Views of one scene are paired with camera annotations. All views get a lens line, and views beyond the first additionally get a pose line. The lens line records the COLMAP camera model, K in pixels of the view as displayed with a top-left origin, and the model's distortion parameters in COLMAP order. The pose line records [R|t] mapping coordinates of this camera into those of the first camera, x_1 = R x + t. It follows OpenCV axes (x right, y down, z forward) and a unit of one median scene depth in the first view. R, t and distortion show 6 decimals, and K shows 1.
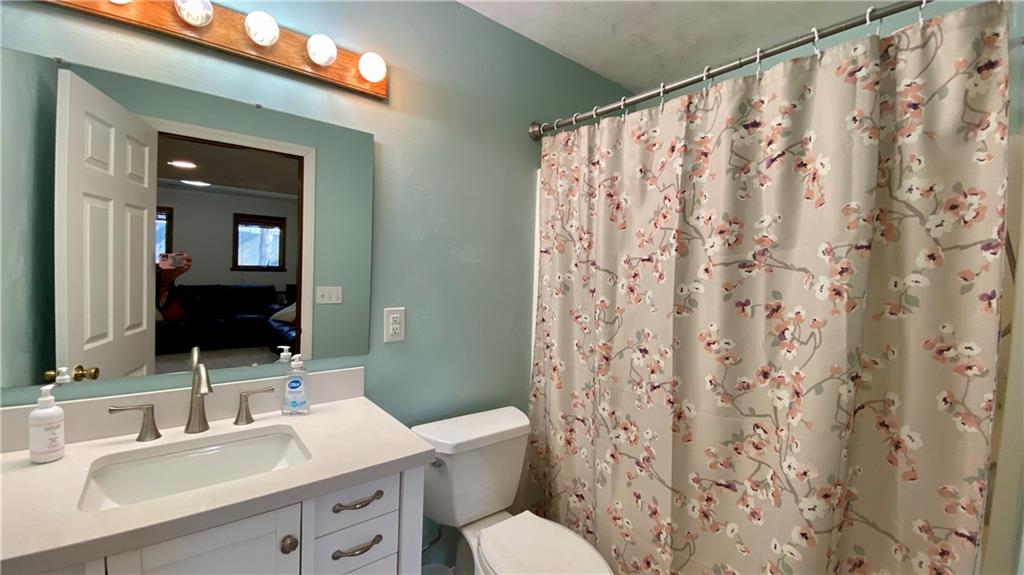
lens RADIAL K [[415.6, 0, 504.2], [0, 415.6, 281.1], [0, 0, 1]] dist [0.004449, -0.011473]
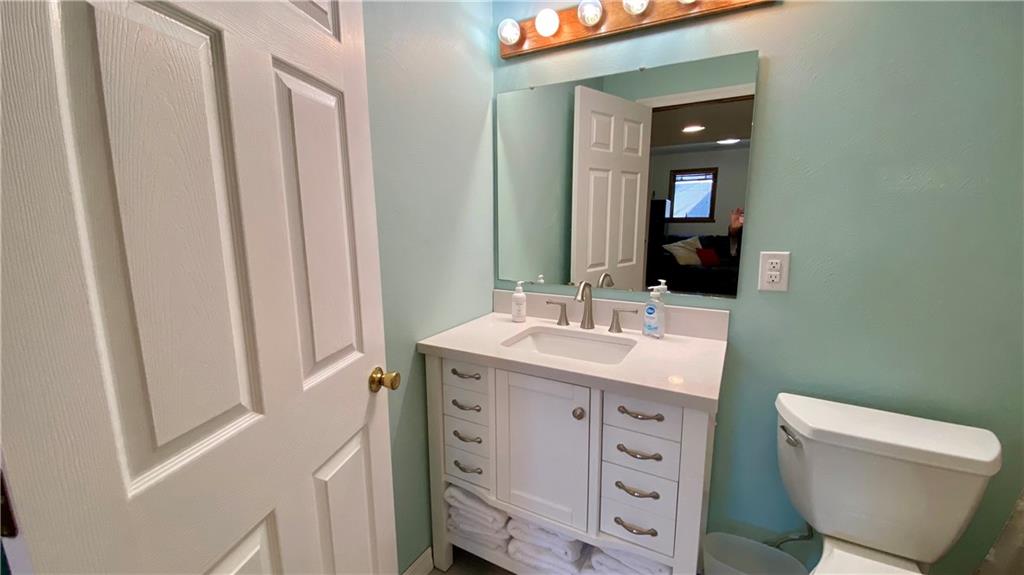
lens RADIAL K [[415.6, 0, 511.0], [0, 415.6, 283.5], [0, 0, 1]] dist [0.004449, -0.011473]
pose [[0.354009, 0.108764, -0.928896, 0.404773], [-0.002848, 0.993335, 0.115224, 0.038259], [0.935238, -0.038145, 0.351959, 0.218678]]
